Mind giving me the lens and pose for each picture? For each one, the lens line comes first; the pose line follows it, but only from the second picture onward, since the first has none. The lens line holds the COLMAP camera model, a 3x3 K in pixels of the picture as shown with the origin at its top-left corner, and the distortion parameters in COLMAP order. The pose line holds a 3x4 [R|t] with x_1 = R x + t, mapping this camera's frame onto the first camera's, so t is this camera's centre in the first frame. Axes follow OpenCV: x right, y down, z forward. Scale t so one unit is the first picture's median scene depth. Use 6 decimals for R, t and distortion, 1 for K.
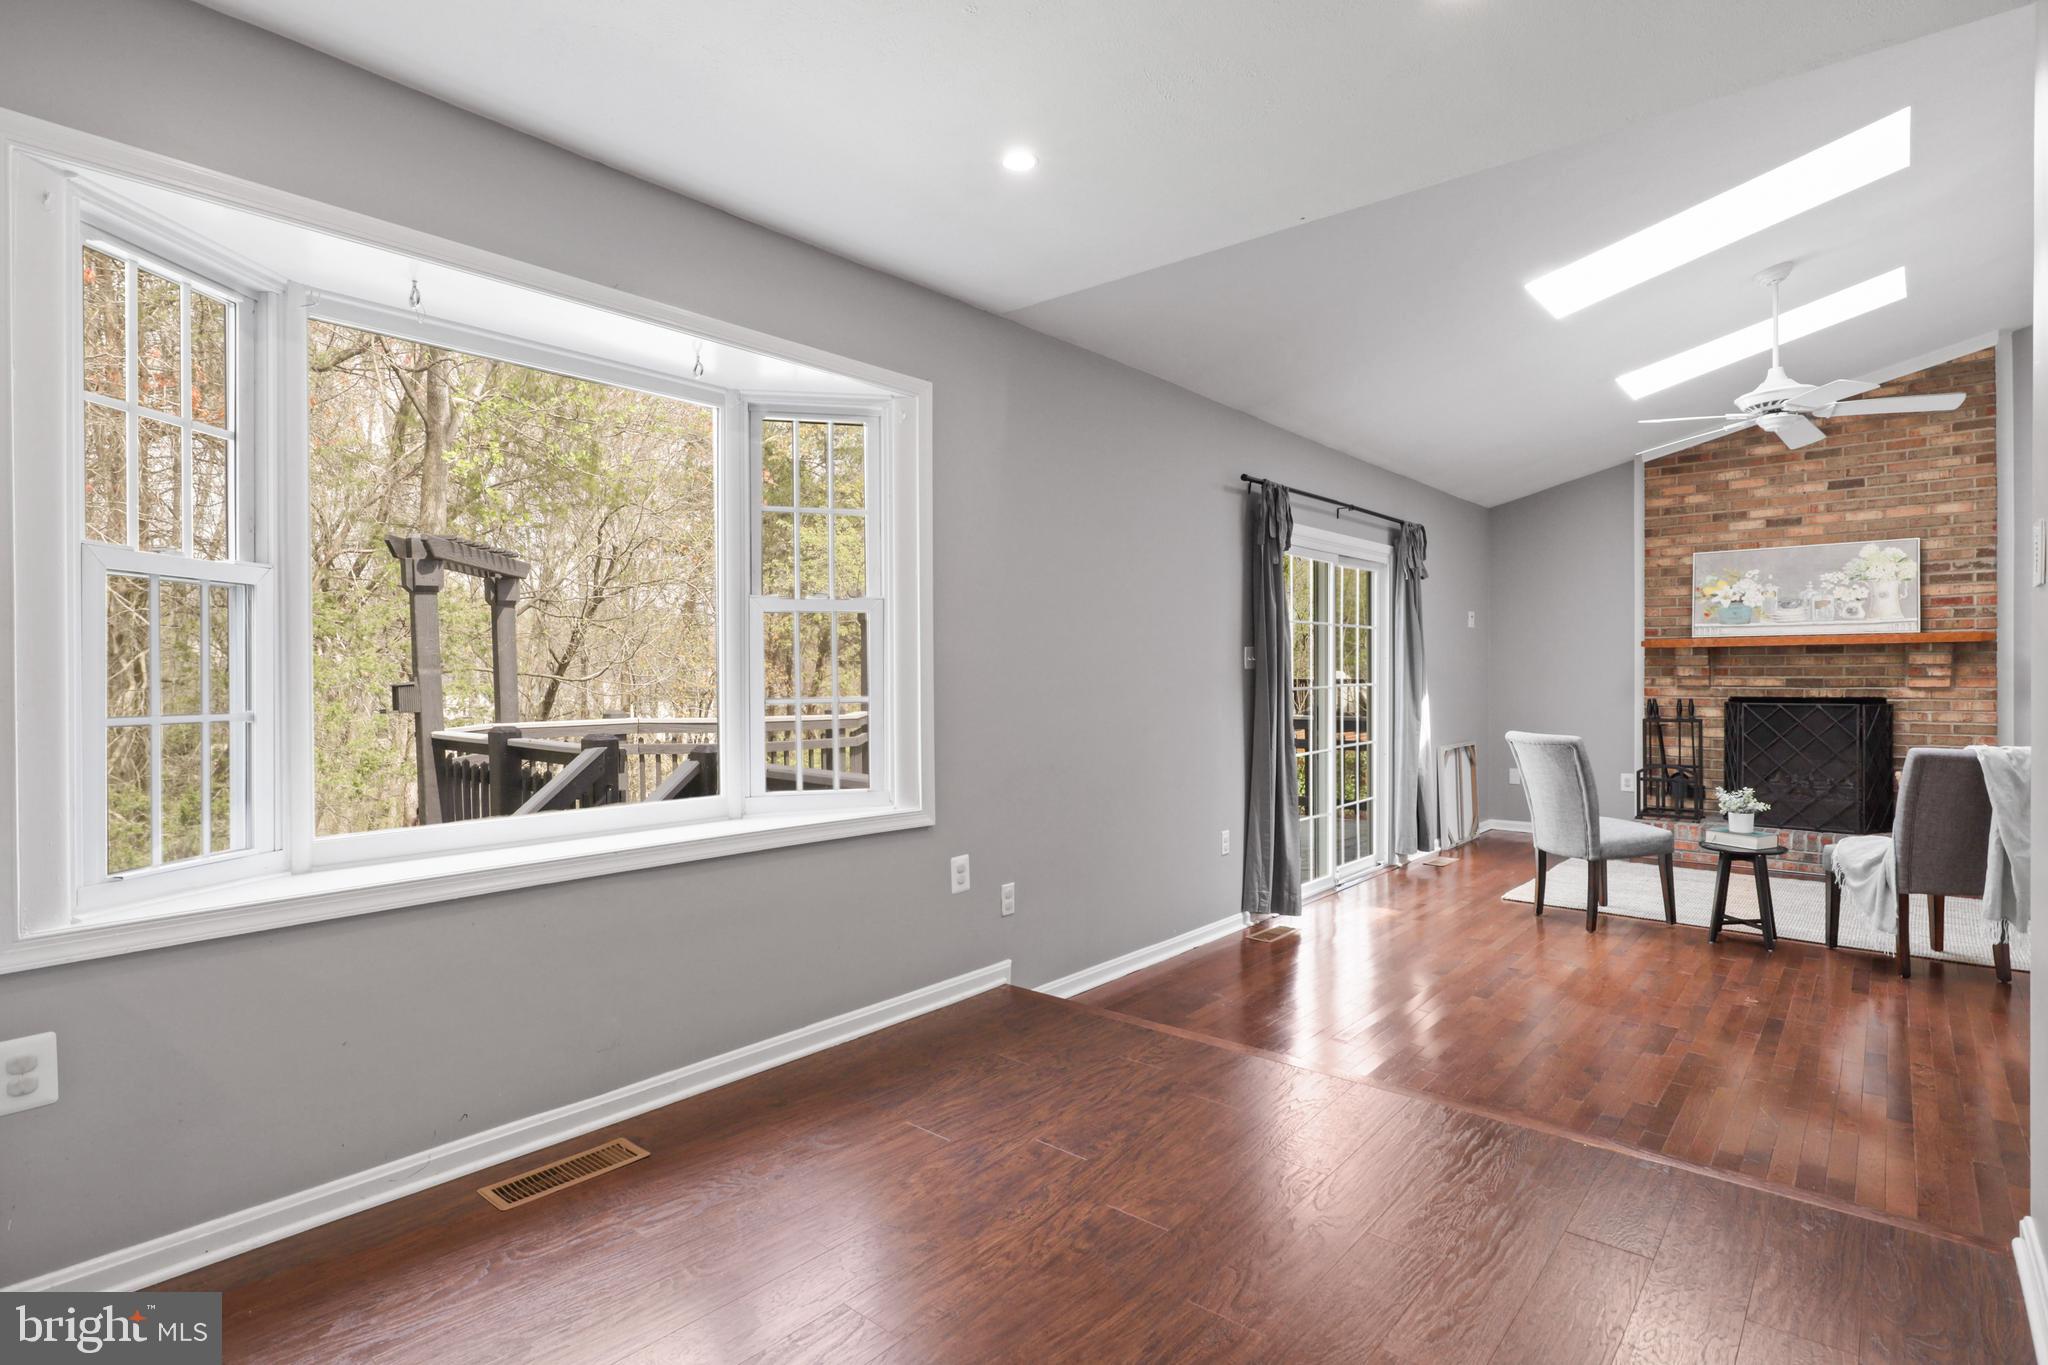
lens RADIAL K [[1024.1, 0, 1027.5], [0, 1024.1, 679.4], [0, 0, 1]] dist [-0.017653, 0.012435]
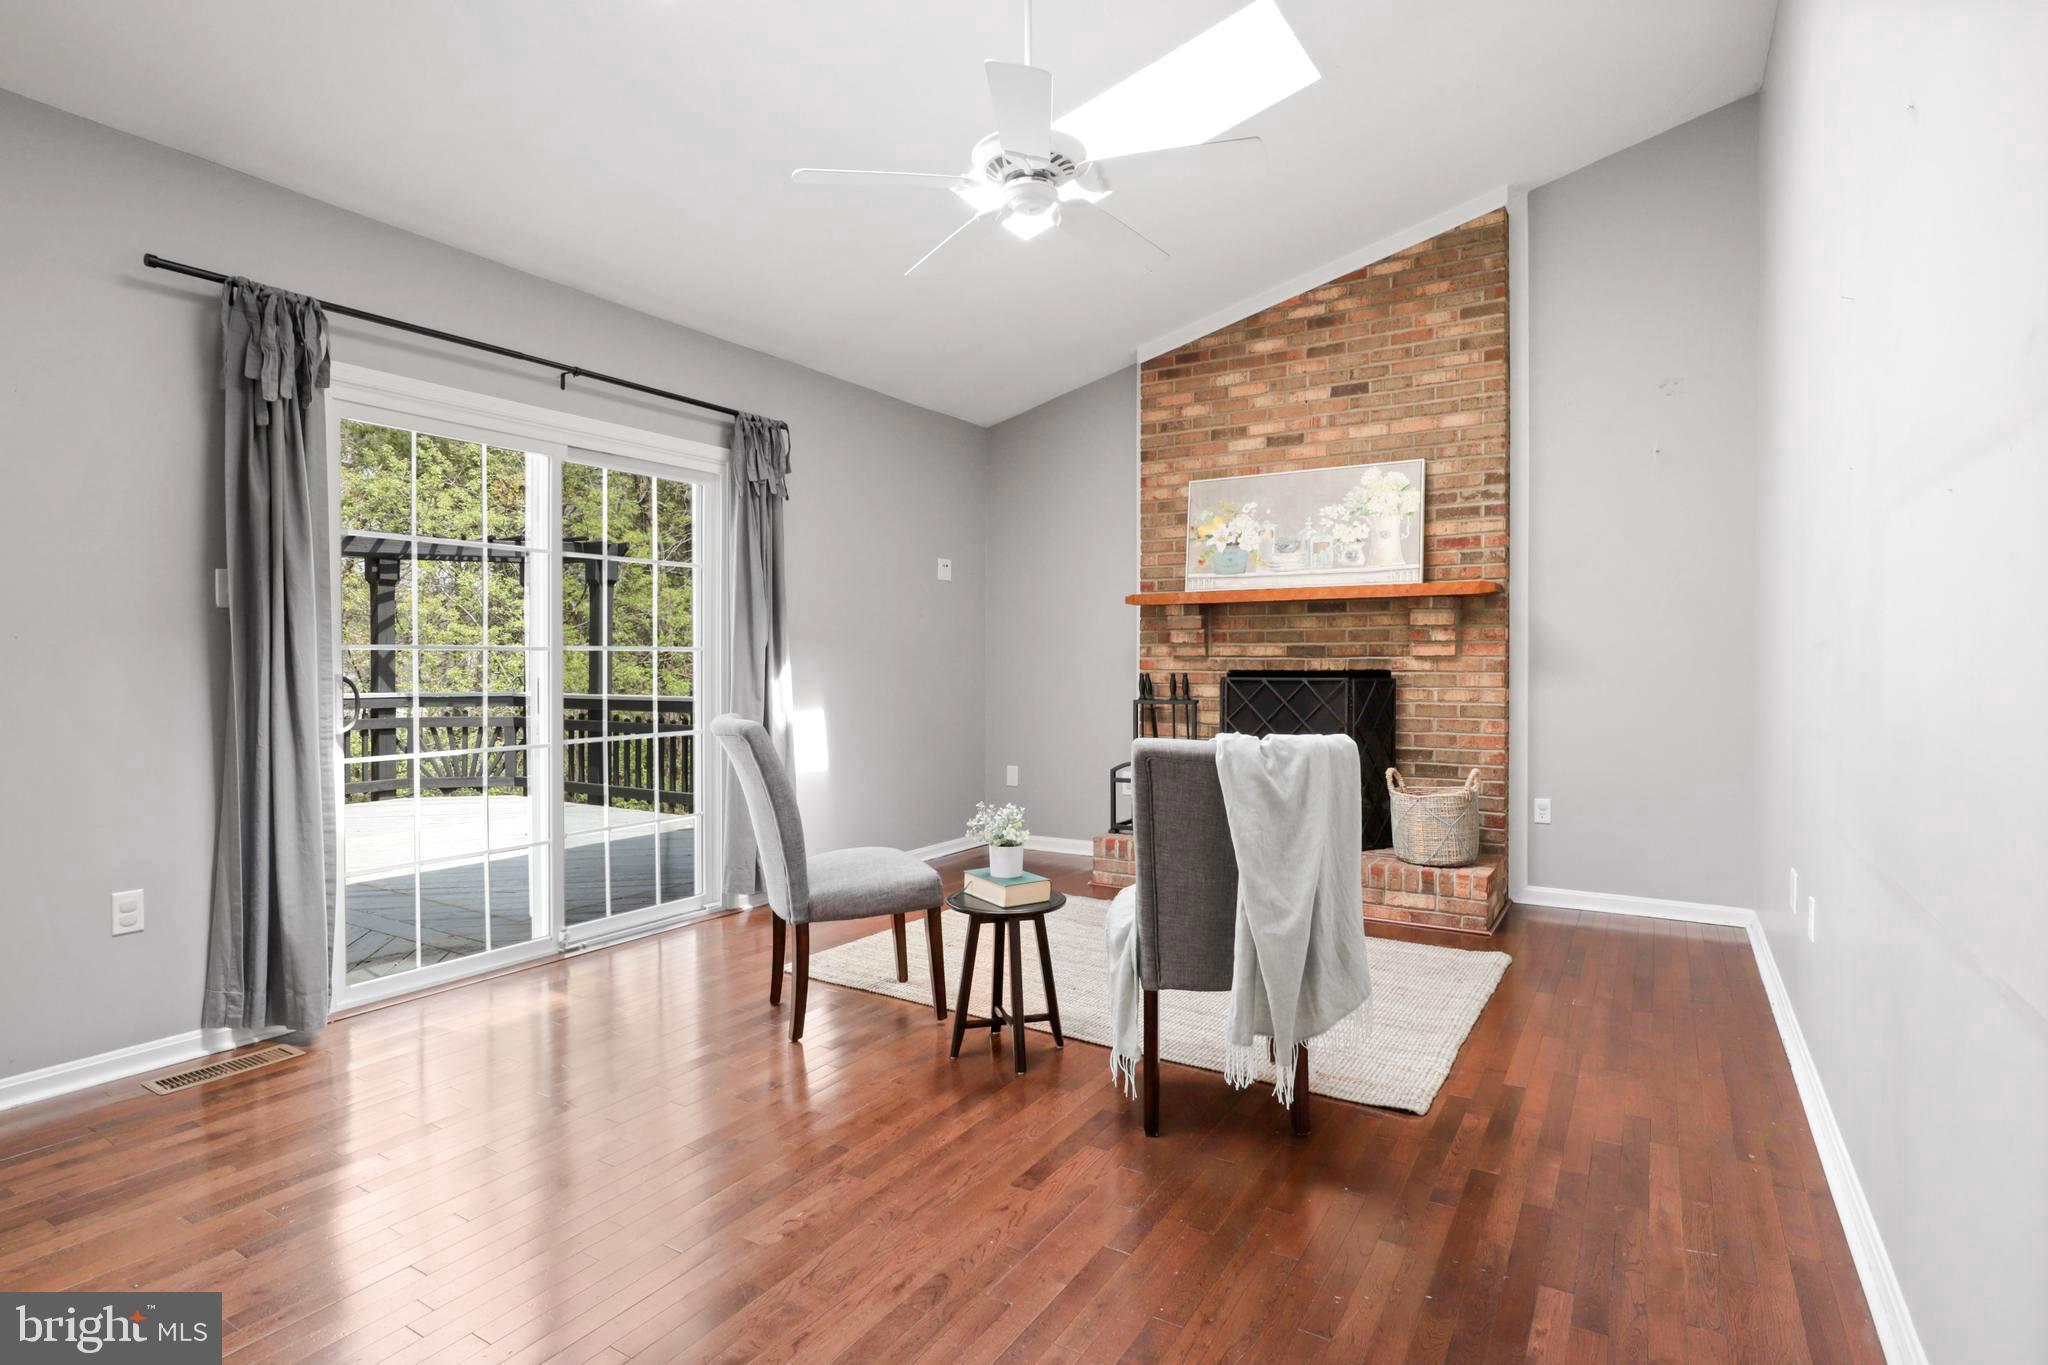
lens RADIAL K [[1024.1, 0, 1042.9], [0, 1024.1, 674.1], [0, 0, 1]] dist [-0.017653, 0.012435]
pose [[0.987584, 0.003631, 0.157052, 0.474300], [-0.004412, 0.999980, 0.004626, 0.018832], [-0.157032, -0.005261, 0.987579, 0.290711]]
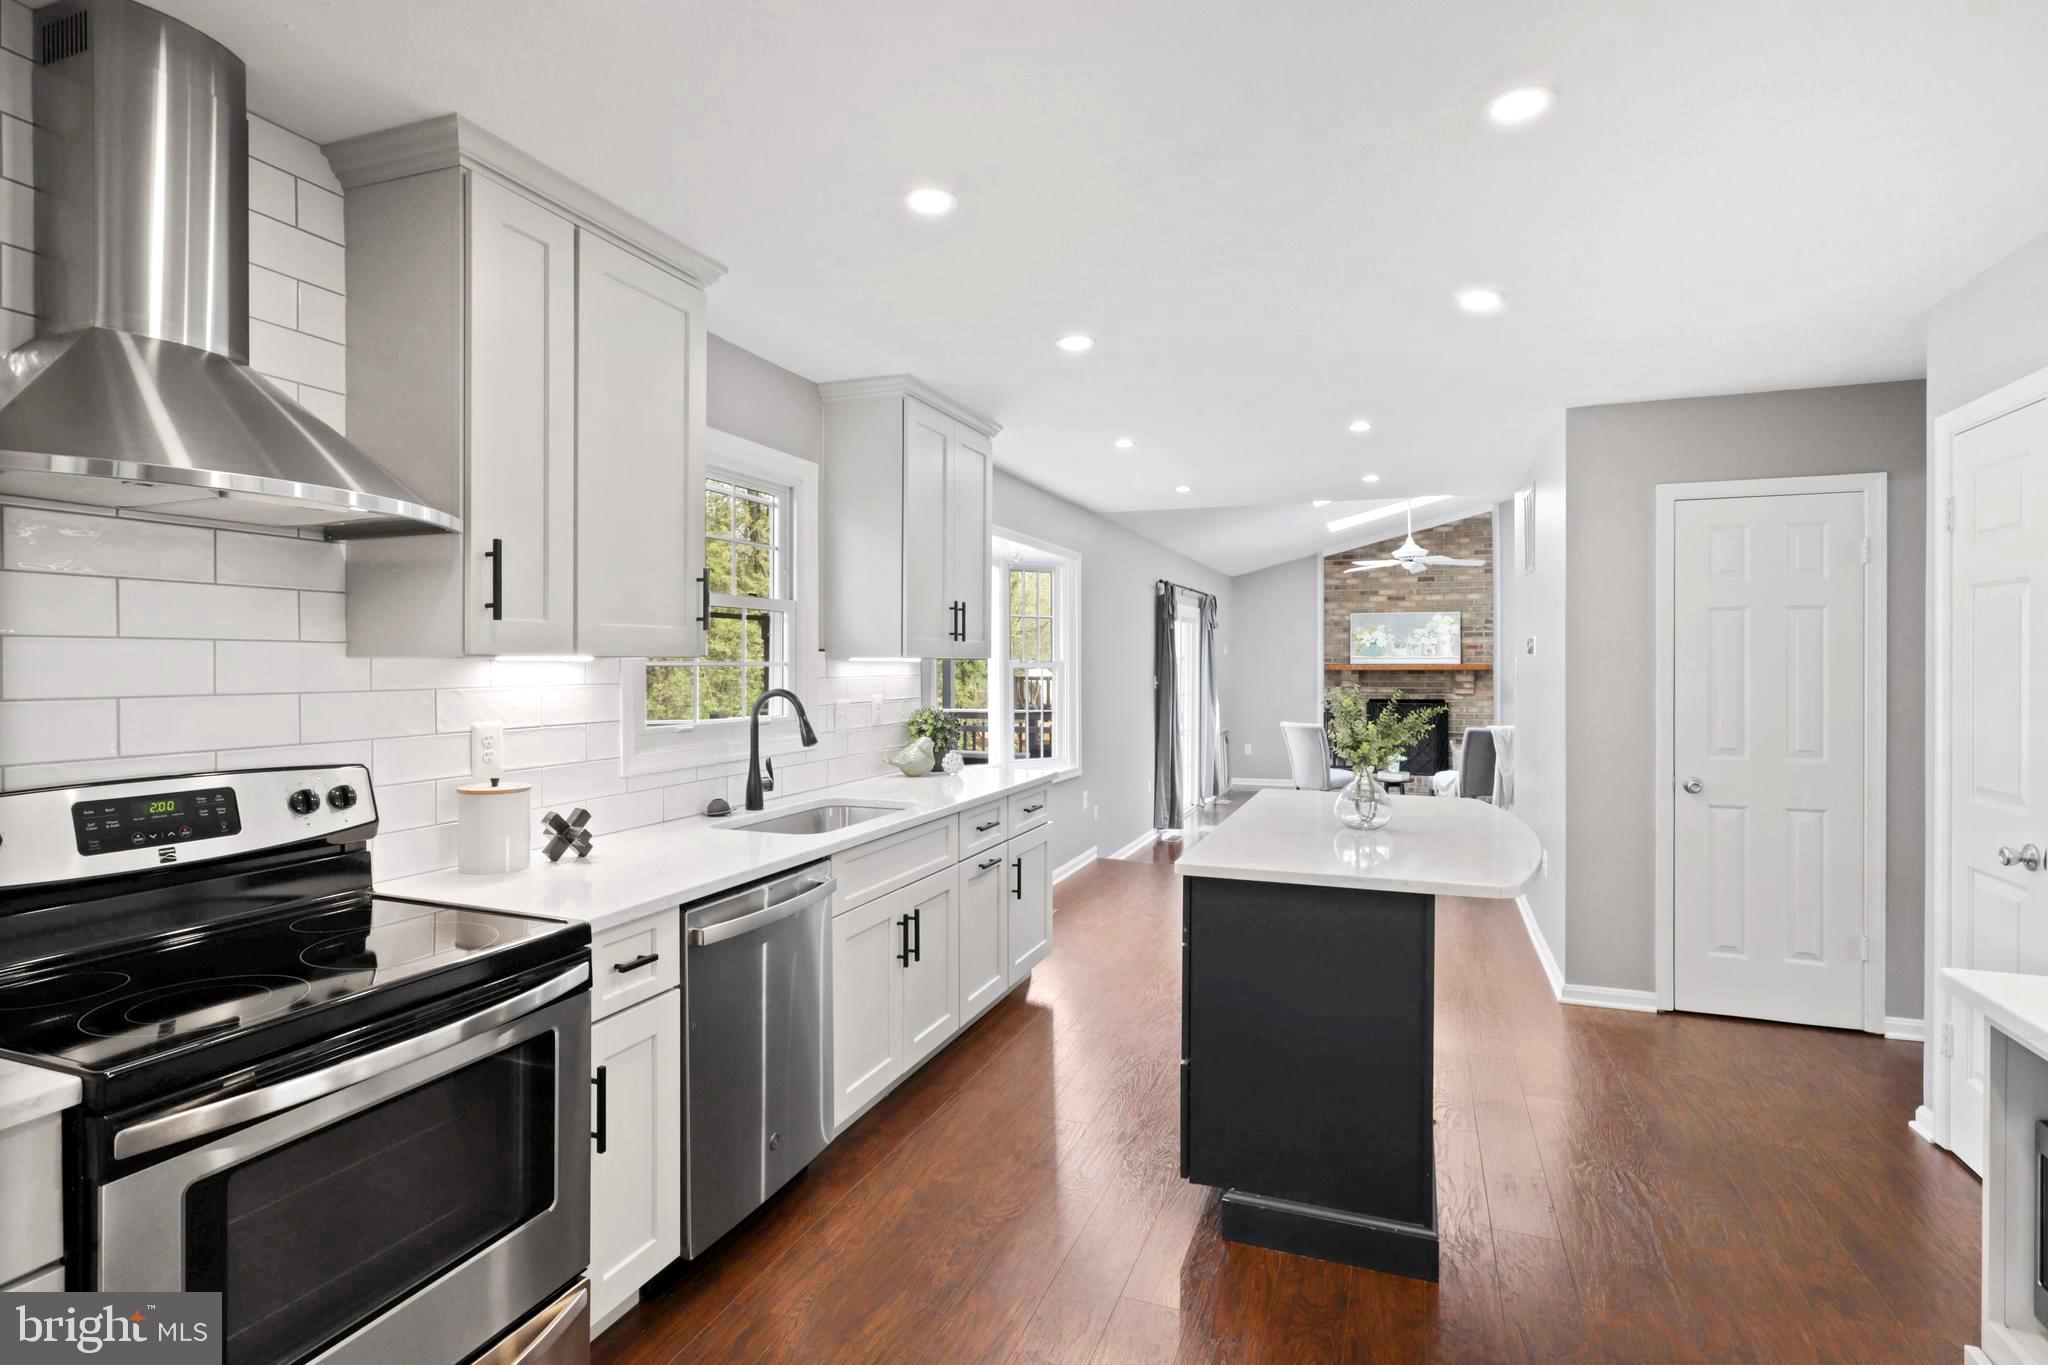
lens RADIAL K [[1024.1, 0, 1028.6], [0, 1024.1, 662.0], [0, 0, 1]] dist [-0.017653, 0.012435]
pose [[0.941027, 0.004786, 0.338297, -0.464104], [-0.002468, 0.999970, -0.007283, -0.033868], [-0.338322, 0.006018, 0.941011, -0.454226]]
